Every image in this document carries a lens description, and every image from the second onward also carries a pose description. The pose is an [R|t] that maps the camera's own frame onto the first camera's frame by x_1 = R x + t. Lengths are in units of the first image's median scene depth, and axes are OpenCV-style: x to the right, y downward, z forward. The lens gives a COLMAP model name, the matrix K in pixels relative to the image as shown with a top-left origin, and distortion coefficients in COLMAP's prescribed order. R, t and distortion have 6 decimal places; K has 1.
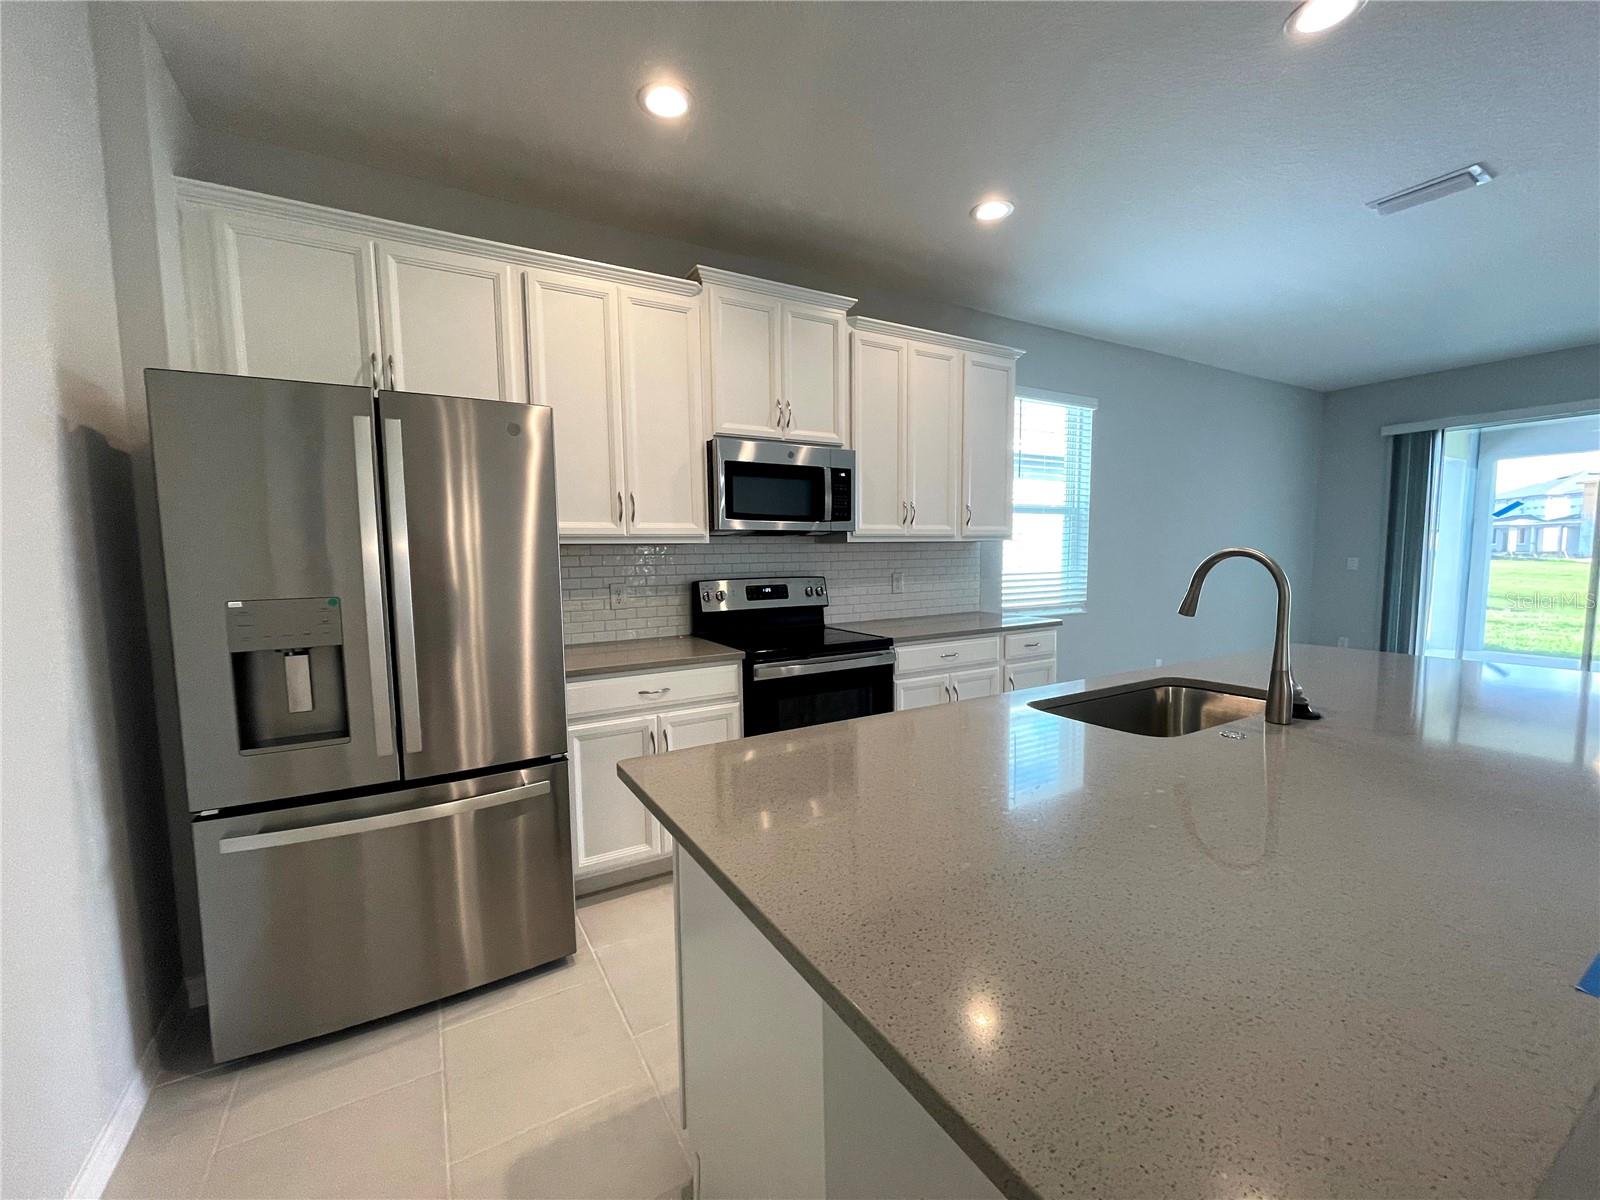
lens RADIAL K [[643.3, 0, 799.9], [0, 643.3, 605.8], [0, 0, 1]] dist [0.002698, 0.000626]
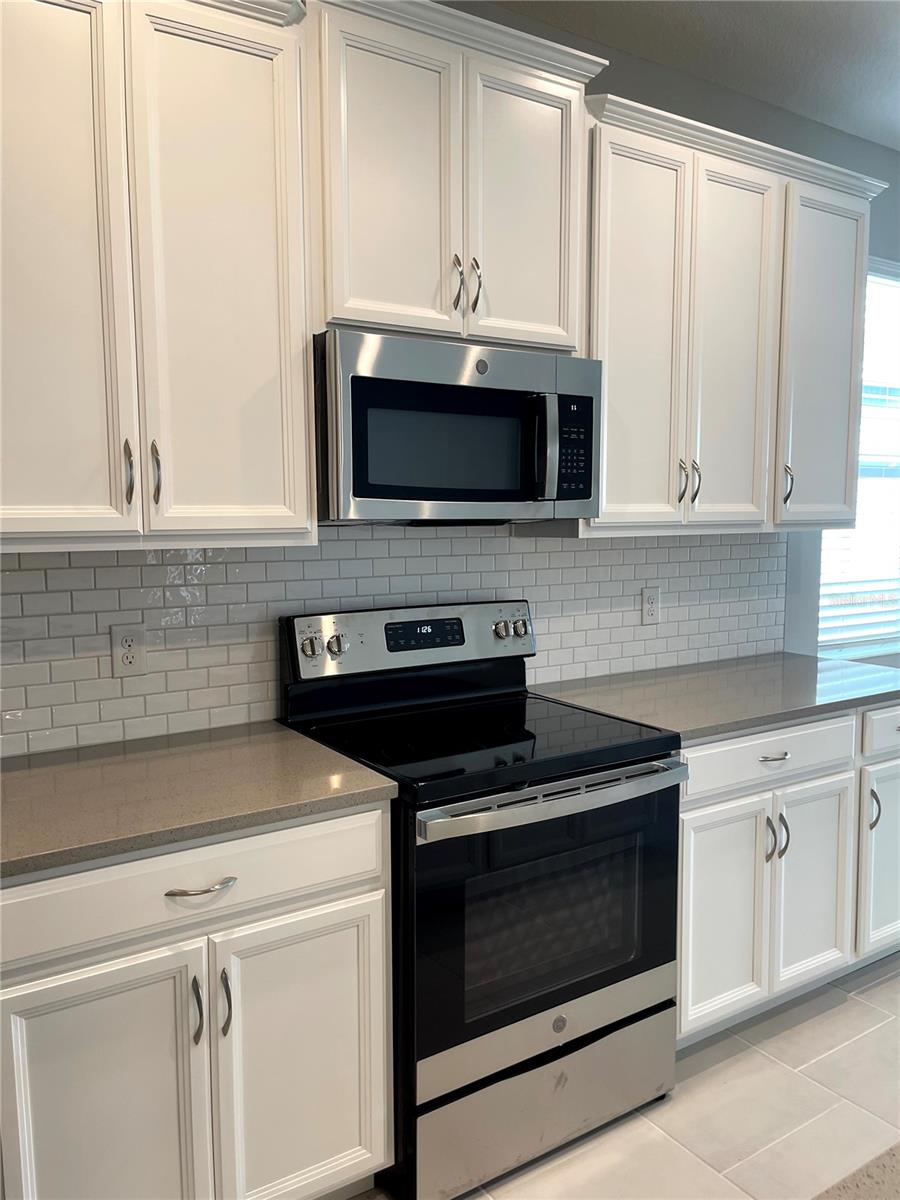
lens RADIAL K [[908.9, 0, 447.8], [0, 908.9, 599.1], [0, 0, 1]] dist [0.022455, -0.012080]
pose [[0.999227, 0.005476, 0.038923, -0.062548], [-0.005926, 0.999917, 0.011462, -0.059364], [-0.038857, -0.011684, 0.999176, 0.279484]]
